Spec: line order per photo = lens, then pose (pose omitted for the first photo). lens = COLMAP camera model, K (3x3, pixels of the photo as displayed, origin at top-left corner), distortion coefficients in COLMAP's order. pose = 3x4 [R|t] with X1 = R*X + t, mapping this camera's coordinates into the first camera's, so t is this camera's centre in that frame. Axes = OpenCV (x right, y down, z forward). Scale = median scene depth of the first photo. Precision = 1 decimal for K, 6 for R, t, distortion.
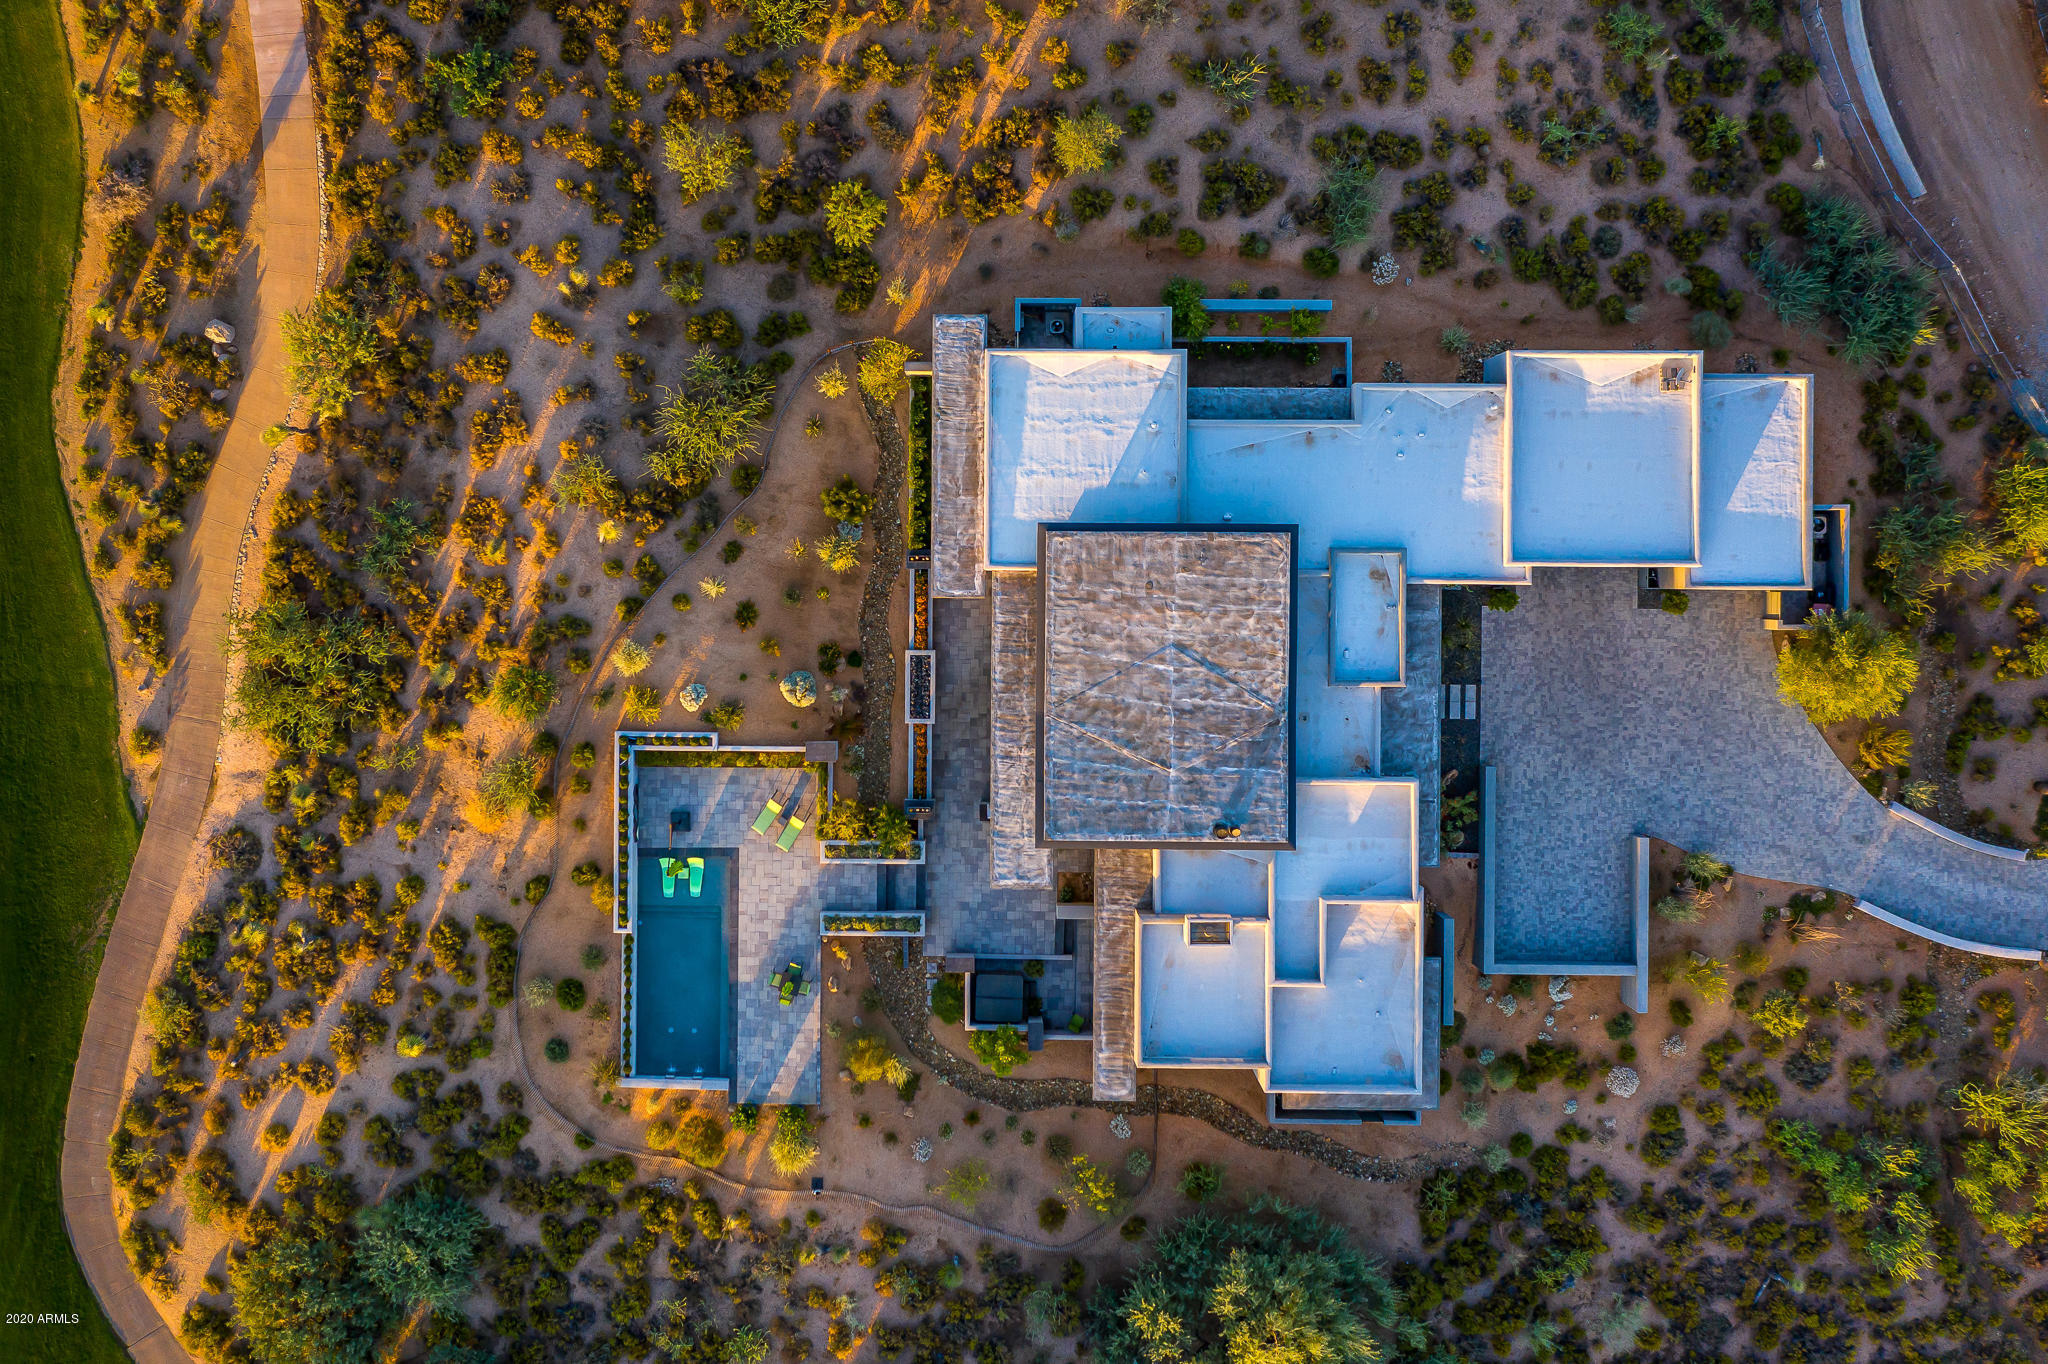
lens RADIAL K [[1830.4, 0, 968.0], [0, 1830.4, 588.8], [0, 0, 1]] dist [-0.001901, 0.007250]
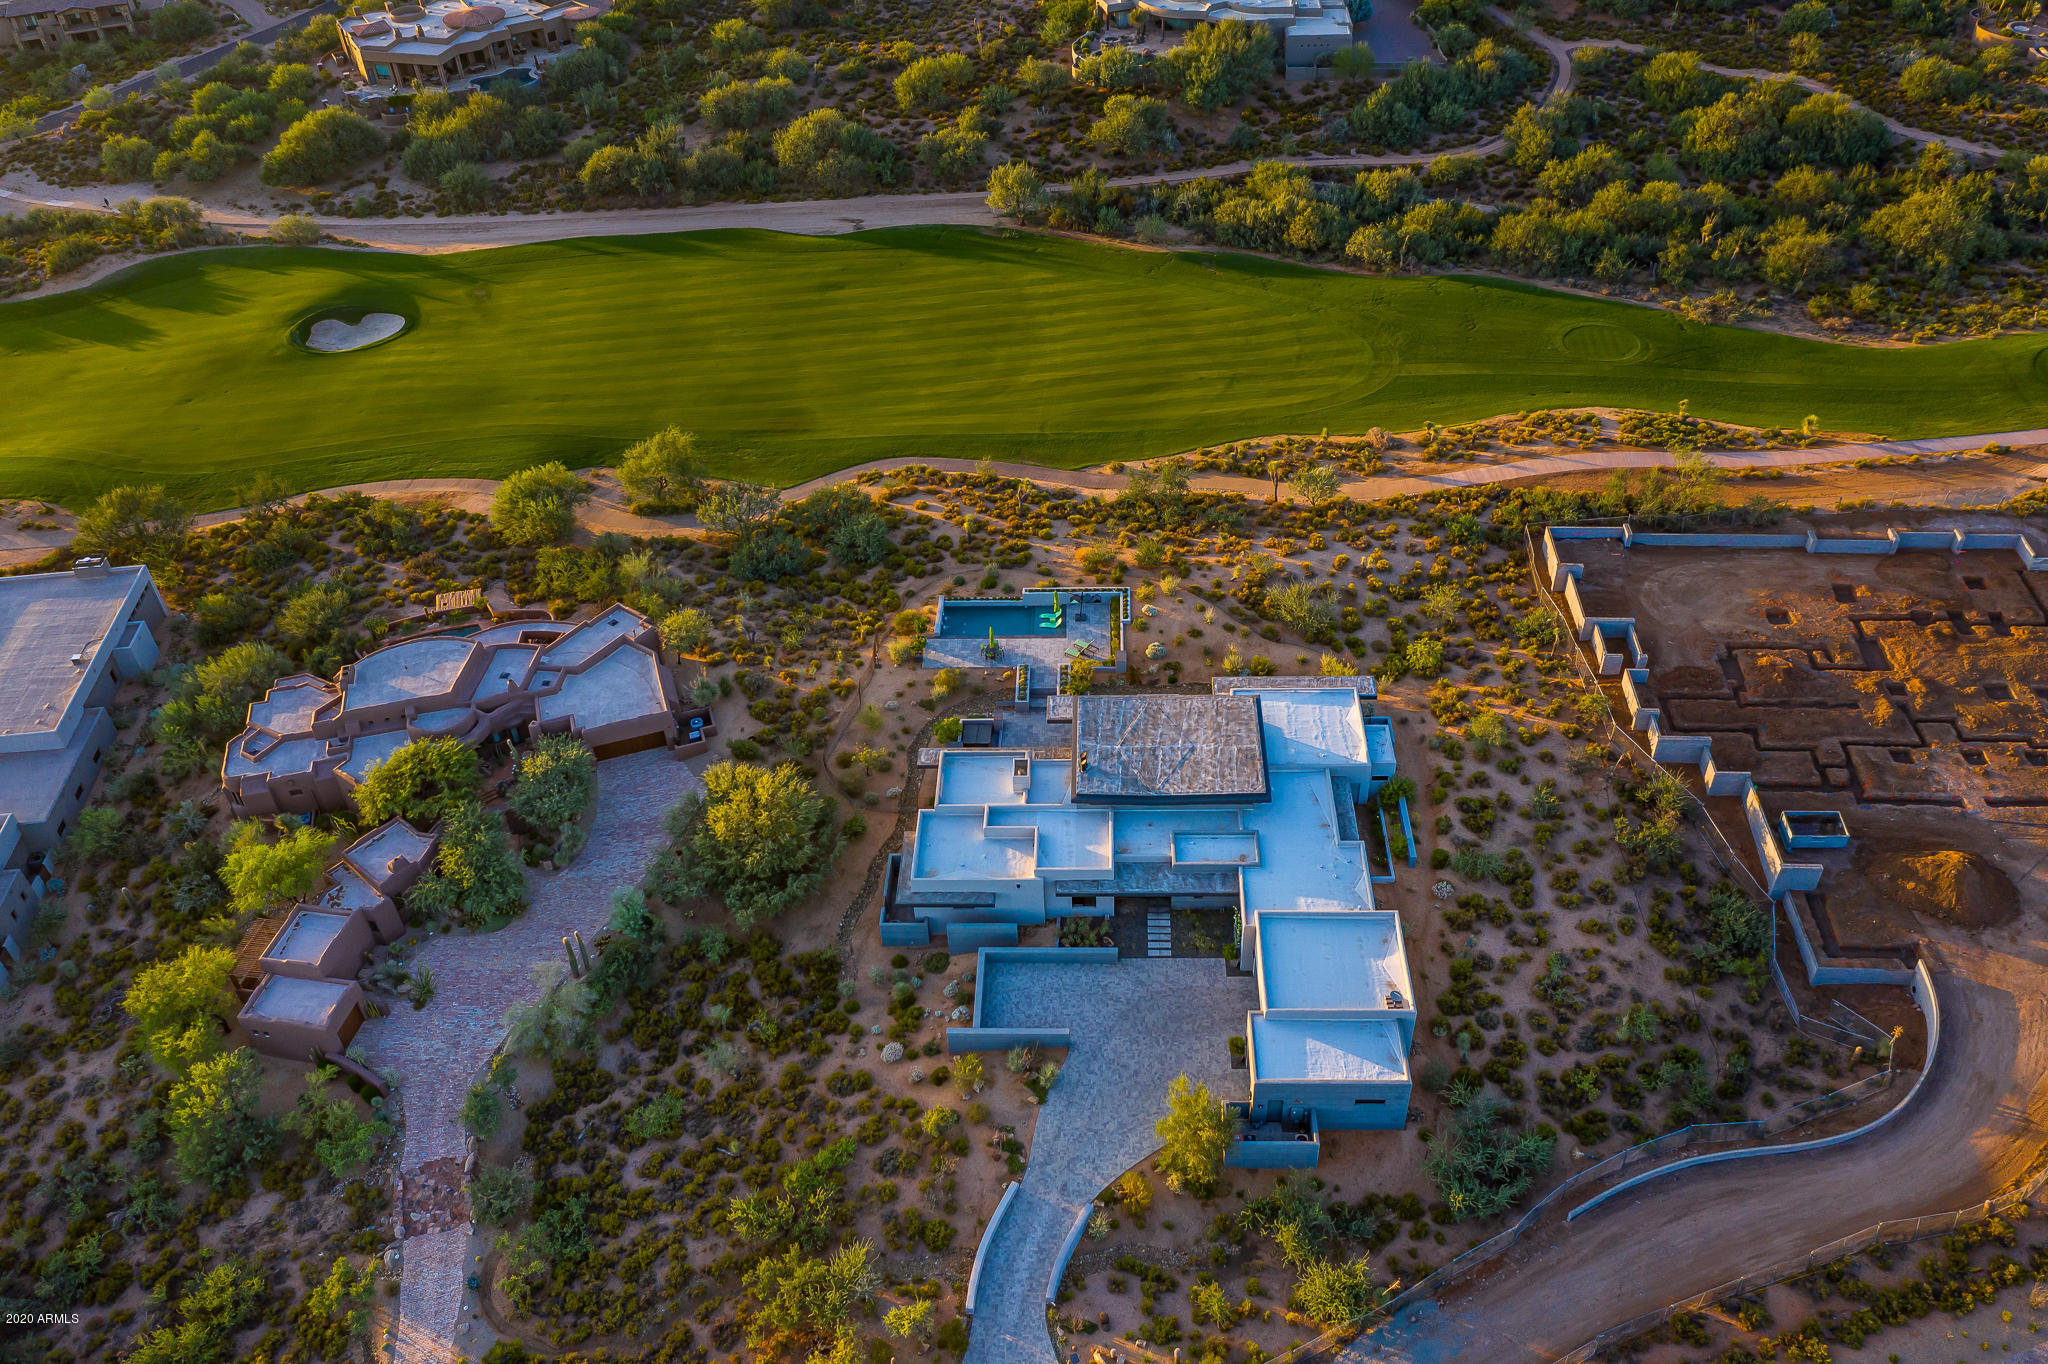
lens RADIAL K [[1561.2, 0, 1024.0], [0, 1561.2, 682.0], [0, 0, 1]] dist [-0.009755, 0.003541]
pose [[-0.032401, 0.682491, -0.730176, 1.057165], [-0.998829, 0.004157, 0.048208, 0.109893], [0.035937, 0.730882, 0.681557, -0.029125]]
